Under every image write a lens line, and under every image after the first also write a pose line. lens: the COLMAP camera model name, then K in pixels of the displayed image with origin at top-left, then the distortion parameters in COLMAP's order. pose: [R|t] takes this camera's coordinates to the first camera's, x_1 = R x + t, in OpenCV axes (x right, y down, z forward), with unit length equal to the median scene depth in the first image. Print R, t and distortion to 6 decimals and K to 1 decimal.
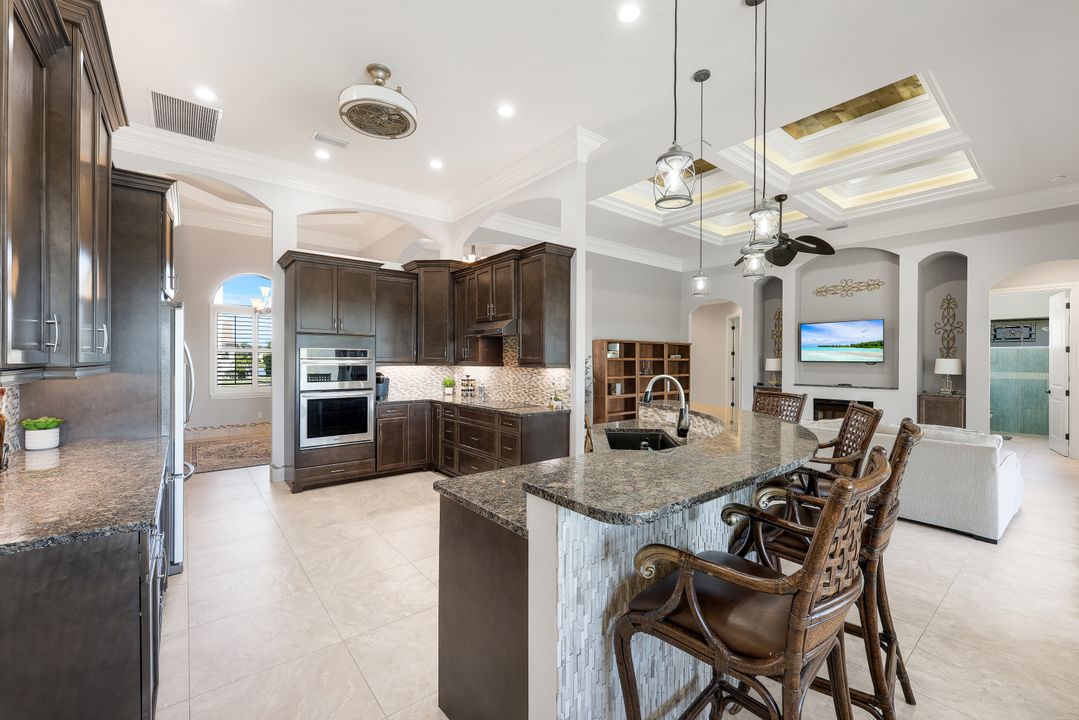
lens RADIAL K [[437.7, 0, 537.6], [0, 437.7, 358.5], [0, 0, 1]] dist [0.002464, 0.000112]
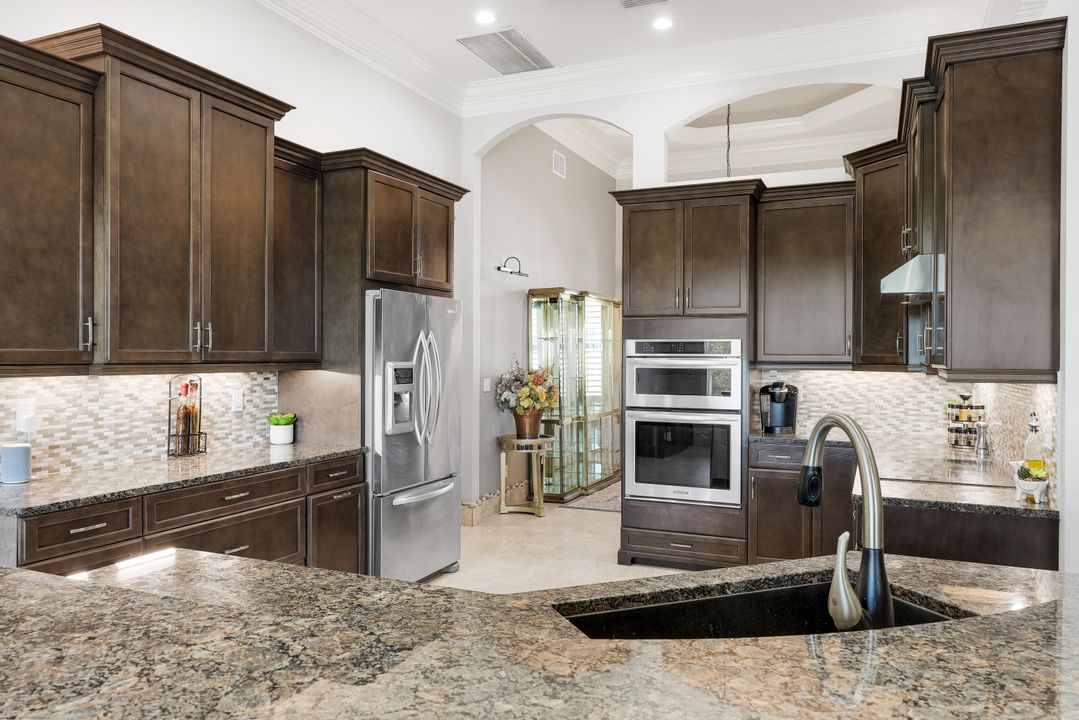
lens RADIAL K [[762.3, 0, 538.2], [0, 762.3, 352.9], [0, 0, 1]] dist [-0.004378, -0.001612]
pose [[0.452846, -0.004034, -0.891580, 0.382532], [0.000897, 0.999991, -0.004069, -0.000090], [0.891588, 0.001043, 0.452846, 0.365280]]
